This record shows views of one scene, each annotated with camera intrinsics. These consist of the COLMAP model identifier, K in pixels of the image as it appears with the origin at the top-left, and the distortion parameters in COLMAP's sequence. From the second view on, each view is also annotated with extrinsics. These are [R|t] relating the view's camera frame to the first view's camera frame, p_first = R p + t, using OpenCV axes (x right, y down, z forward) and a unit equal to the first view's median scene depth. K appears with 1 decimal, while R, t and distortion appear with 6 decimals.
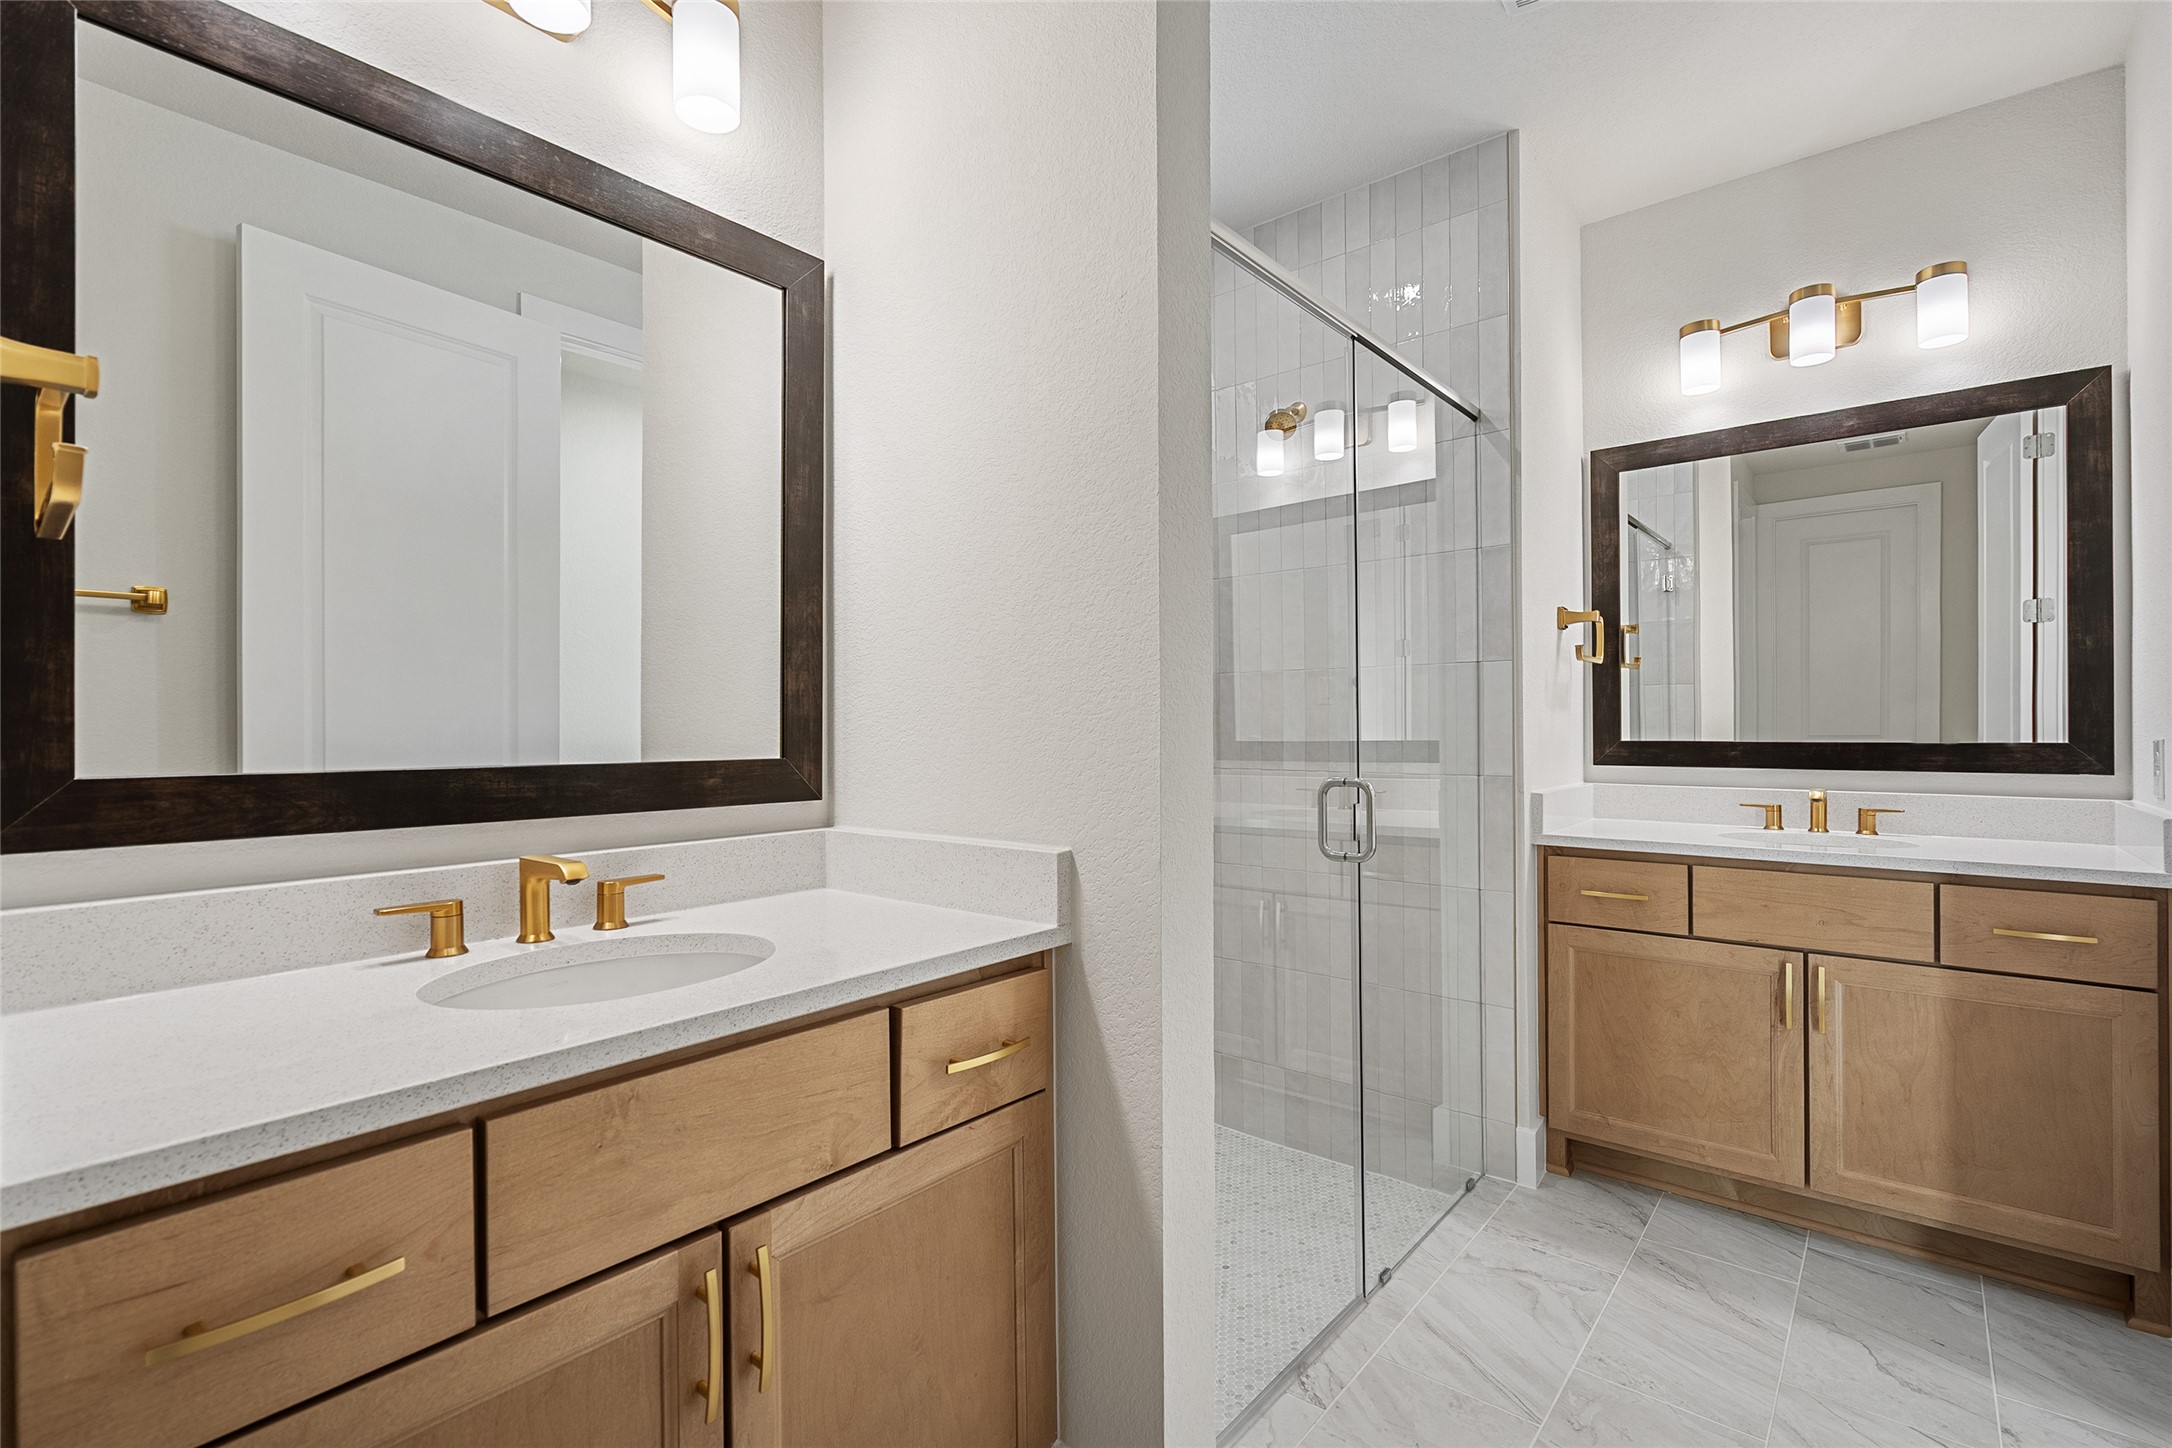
lens RADIAL K [[997.1, 0, 1086.9], [0, 997.1, 727.4], [0, 0, 1]] dist [-0.002766, 0.001662]
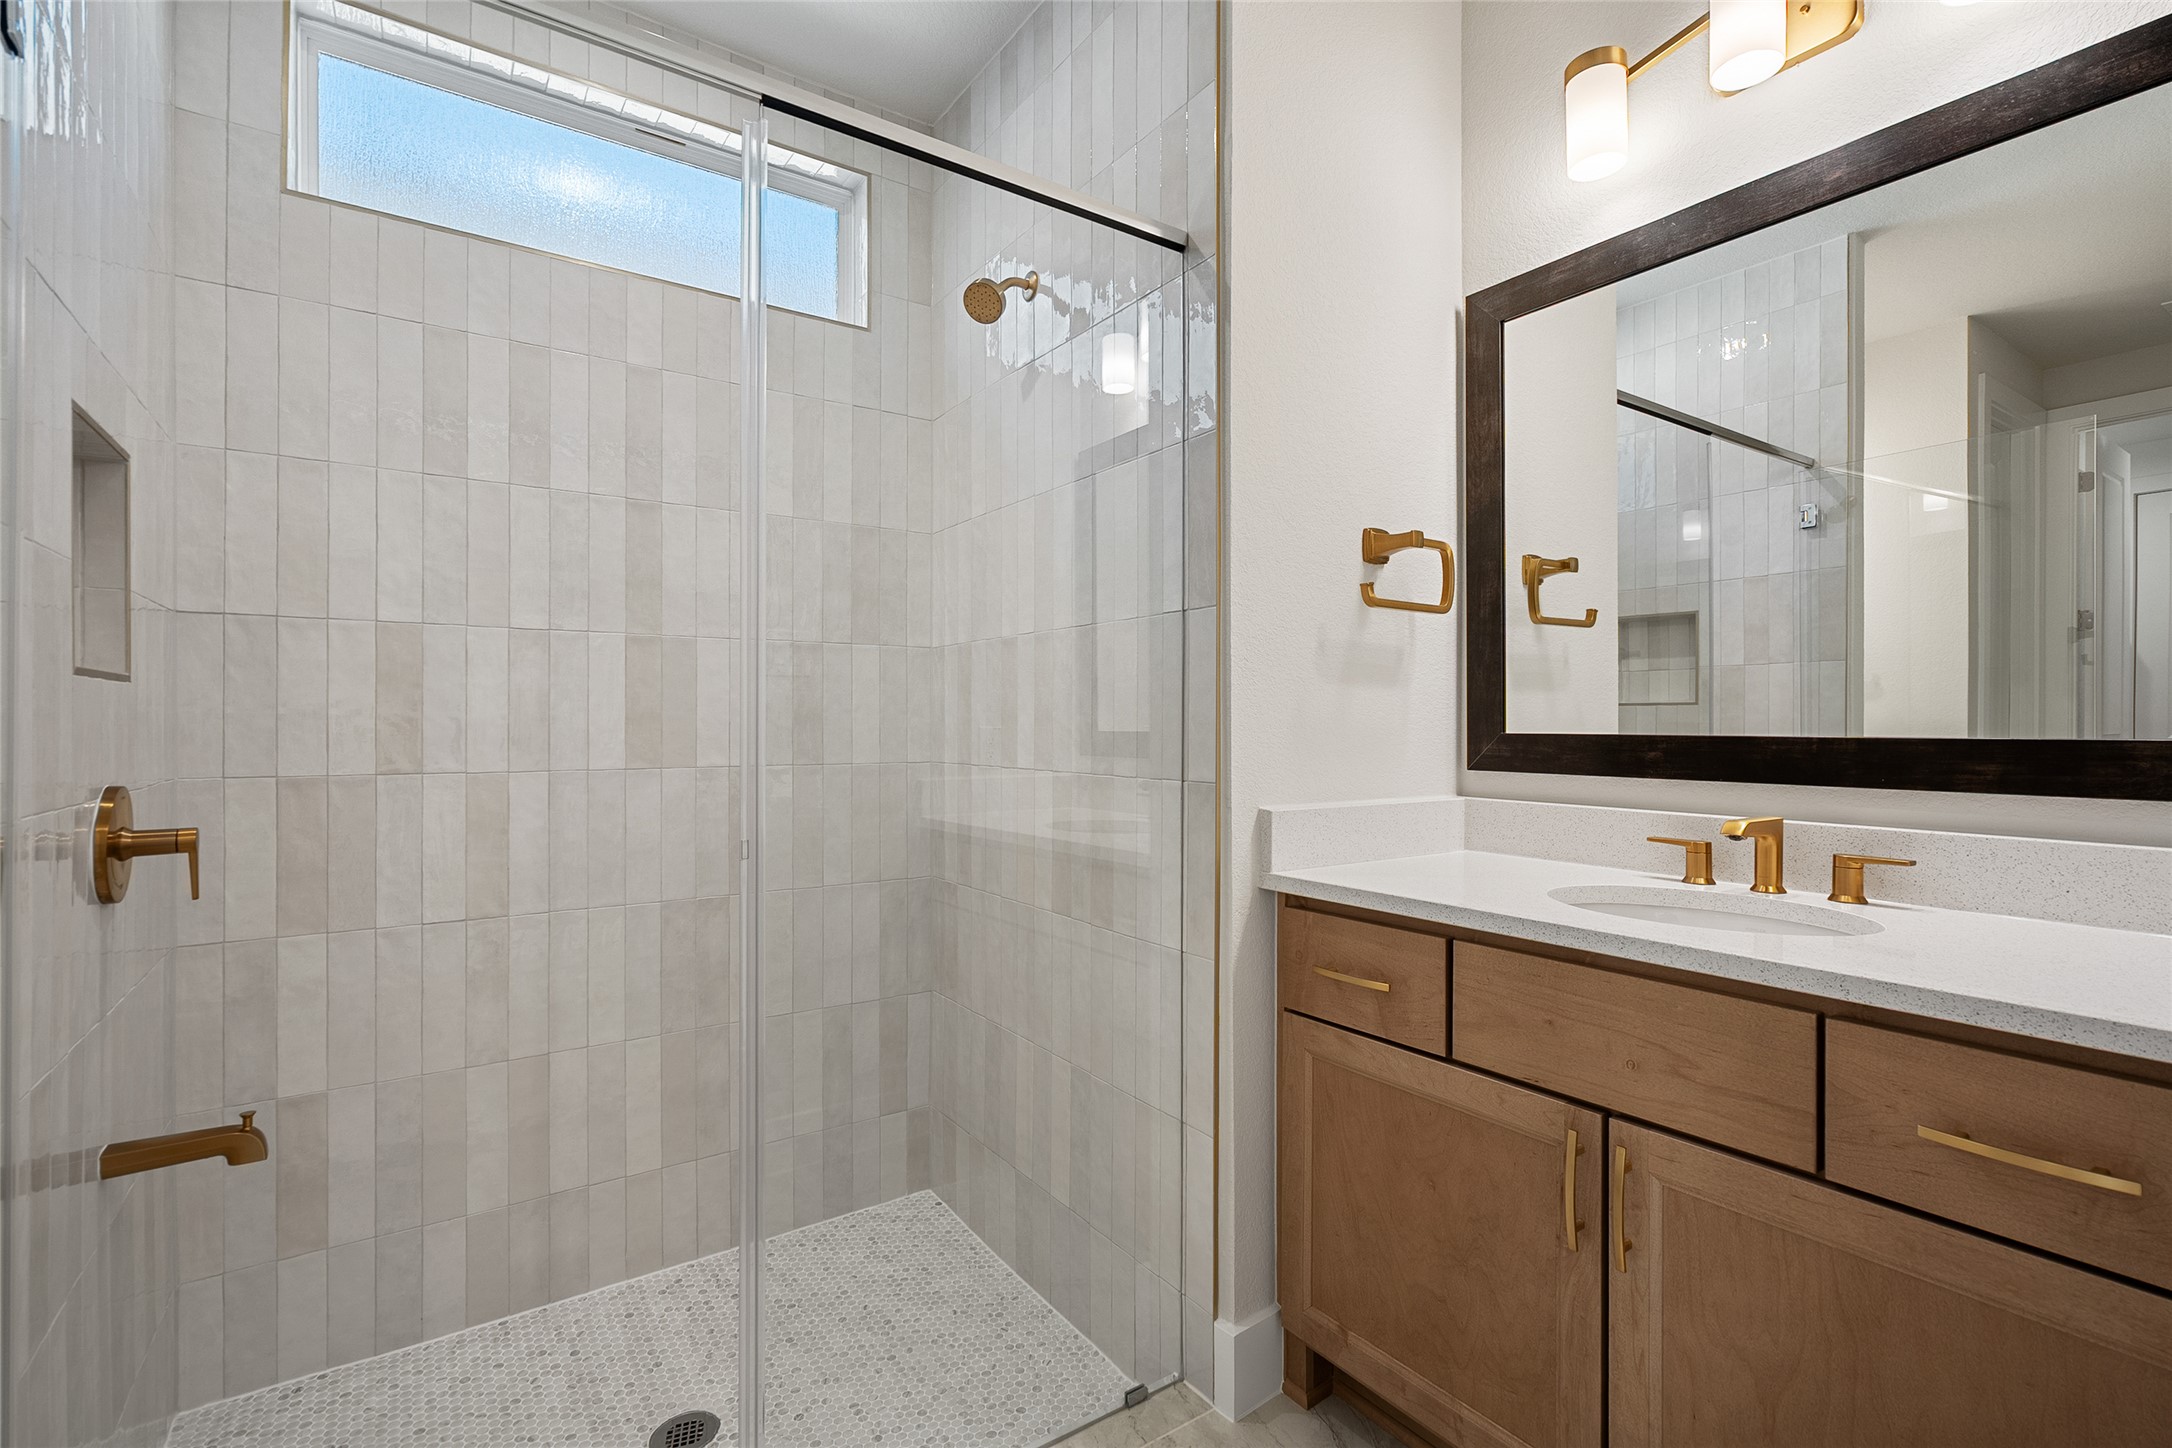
lens RADIAL K [[997.1, 0, 1086.2], [0, 997.1, 722.6], [0, 0, 1]] dist [-0.002766, 0.001662]
pose [[0.961466, 0.006000, -0.274858, 0.523844], [-0.006179, 0.999981, 0.000215, 0.009520], [0.274854, 0.001492, 0.961485, 0.344427]]
